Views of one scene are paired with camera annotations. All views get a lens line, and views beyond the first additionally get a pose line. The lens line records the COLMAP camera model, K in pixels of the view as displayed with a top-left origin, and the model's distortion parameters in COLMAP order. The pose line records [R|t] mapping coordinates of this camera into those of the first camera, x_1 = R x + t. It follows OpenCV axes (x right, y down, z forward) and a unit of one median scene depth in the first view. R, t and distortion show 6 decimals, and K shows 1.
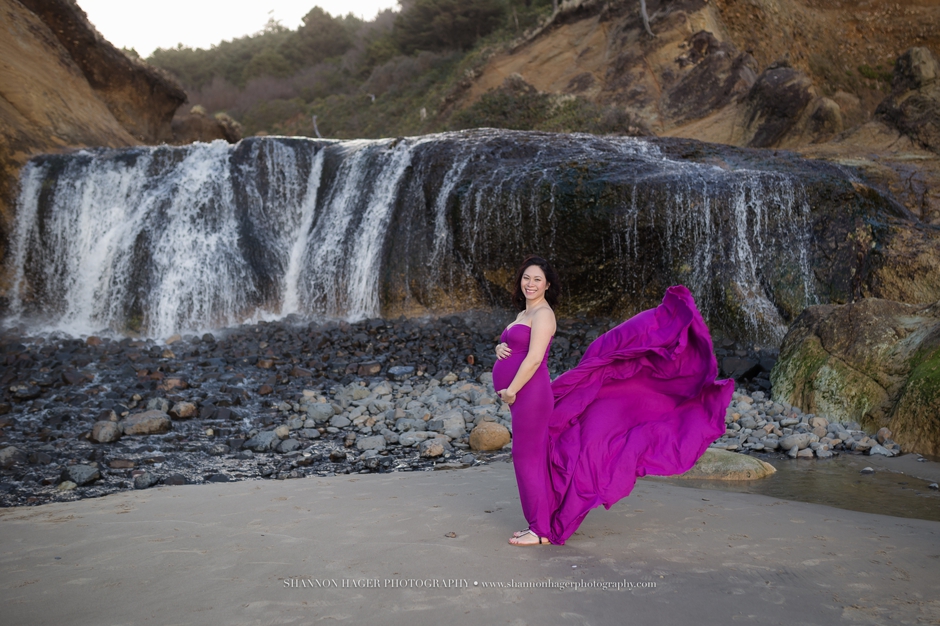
lens RADIAL K [[930.5, 0, 523.1], [0, 930.5, 312.4], [0, 0, 1]] dist [-0.057042, 0.040406]
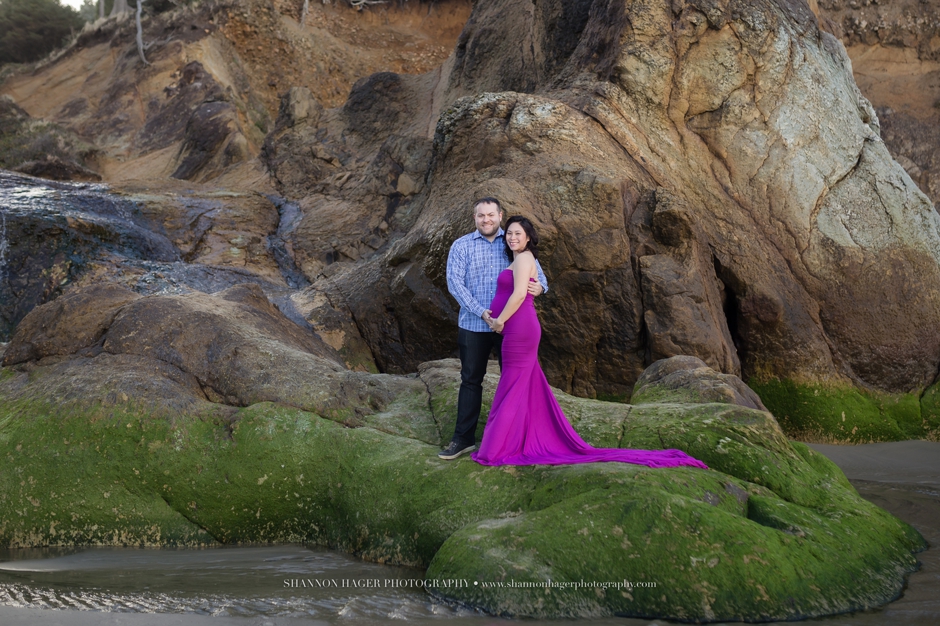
lens RADIAL K [[930.5, 0, 523.1], [0, 930.5, 312.4], [0, 0, 1]] dist [-0.057042, 0.040406]
pose [[0.973349, 0.004217, 0.229288, 0.510004], [0.002887, 0.999526, -0.030641, -0.007000], [-0.229309, 0.030486, 0.972876, -0.056064]]
